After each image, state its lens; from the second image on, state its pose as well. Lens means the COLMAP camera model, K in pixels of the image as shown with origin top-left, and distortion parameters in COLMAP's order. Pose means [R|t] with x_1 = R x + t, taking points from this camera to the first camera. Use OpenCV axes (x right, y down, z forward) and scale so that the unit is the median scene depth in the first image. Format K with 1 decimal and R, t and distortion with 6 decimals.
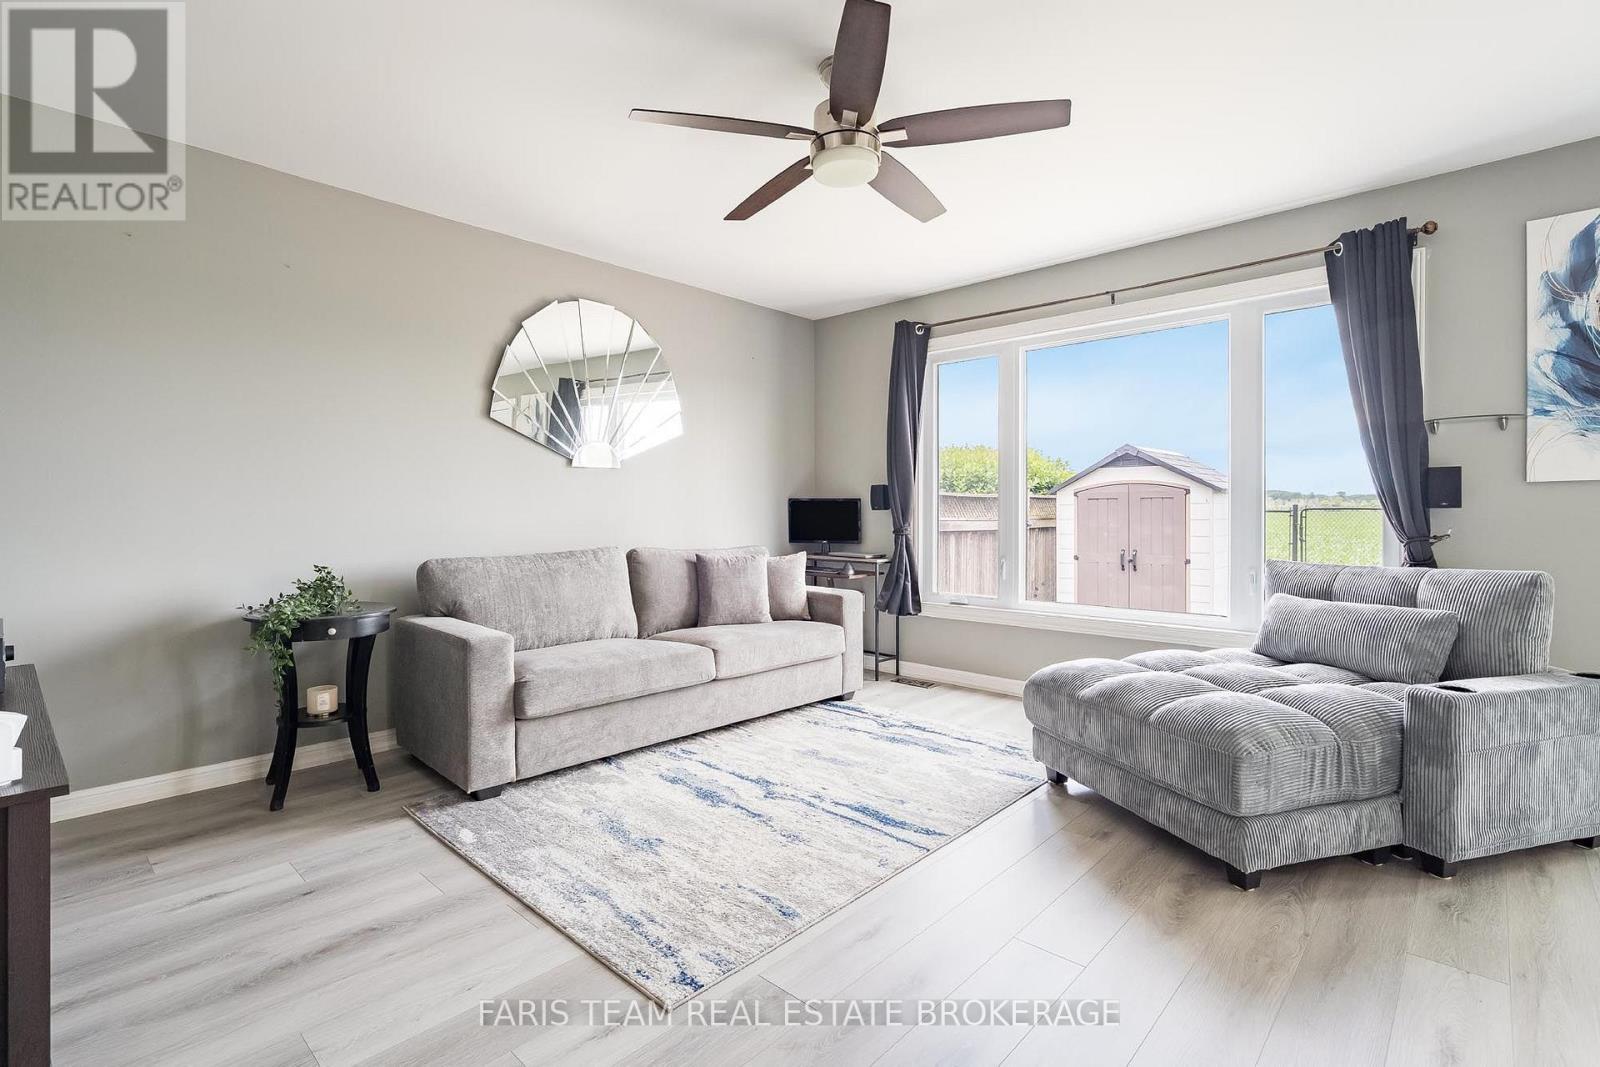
lens RADIAL K [[745.0, 0, 798.9], [0, 745.0, 521.7], [0, 0, 1]] dist [0.001301, 0.000326]
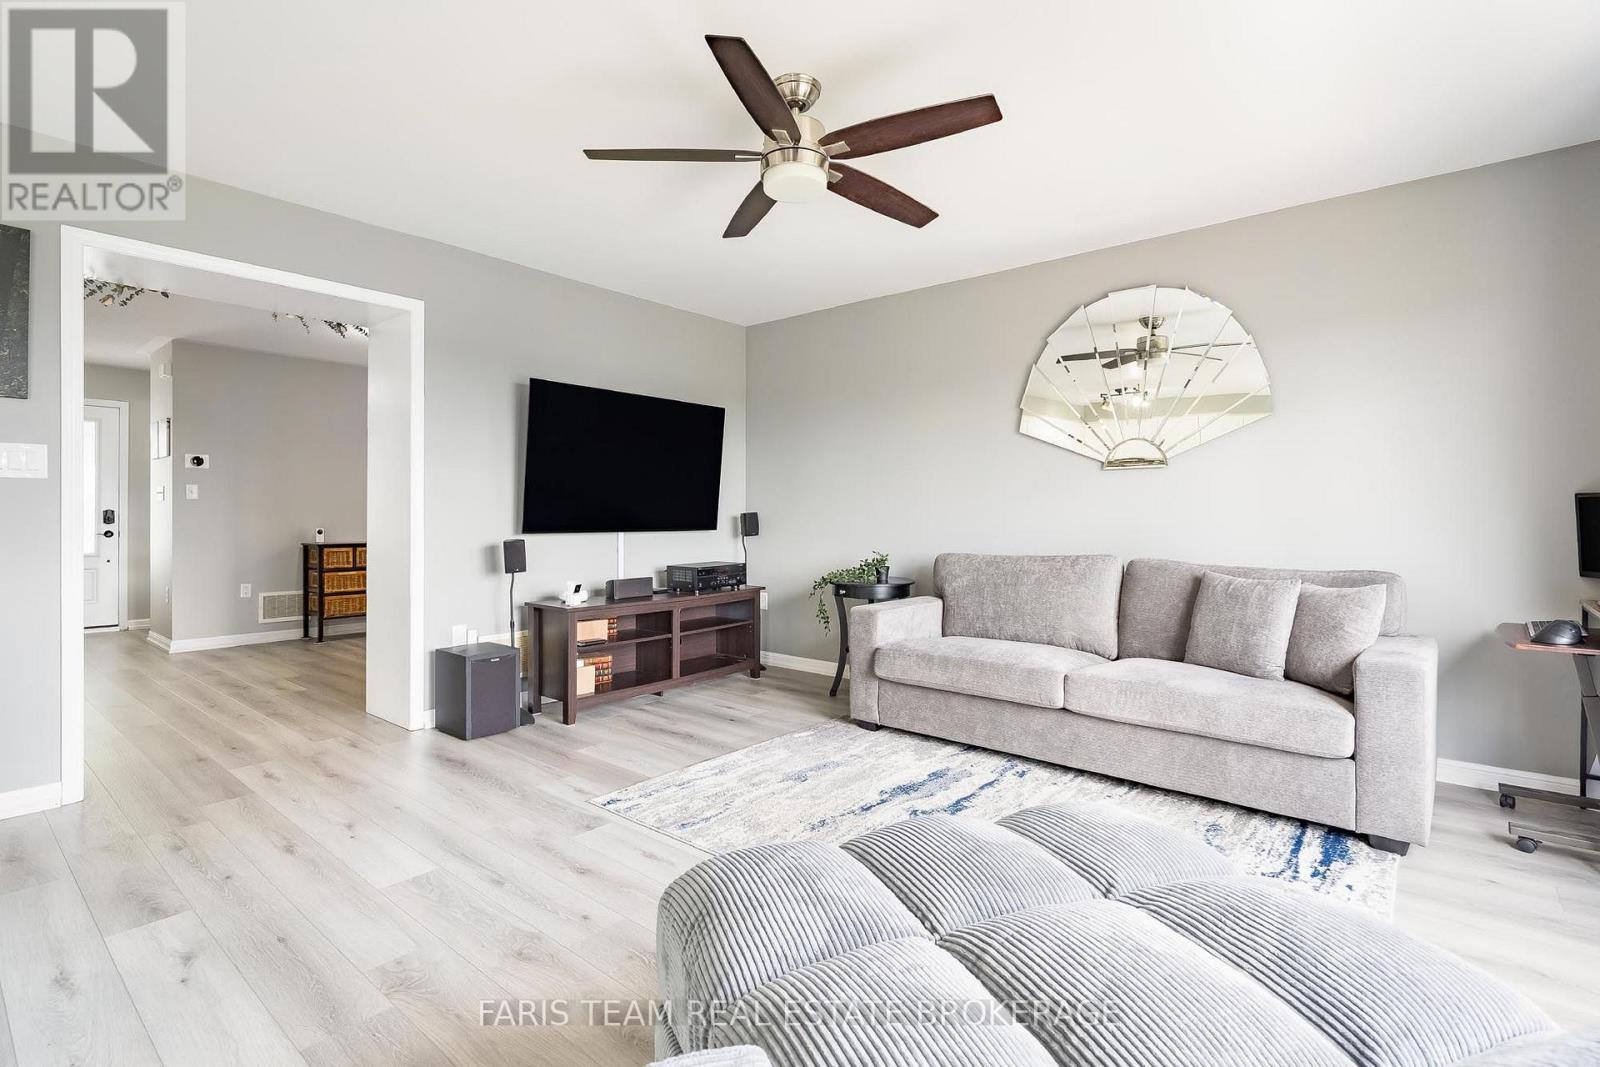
lens RADIAL K [[745.0, 0, 798.9], [0, 745.0, 521.7], [0, 0, 1]] dist [0.001301, 0.000326]
pose [[0.062435, 0.009906, -0.998000, 0.820334], [-0.013008, 0.999874, 0.009111, -0.013587], [0.997964, 0.012413, 0.062556, 0.704413]]
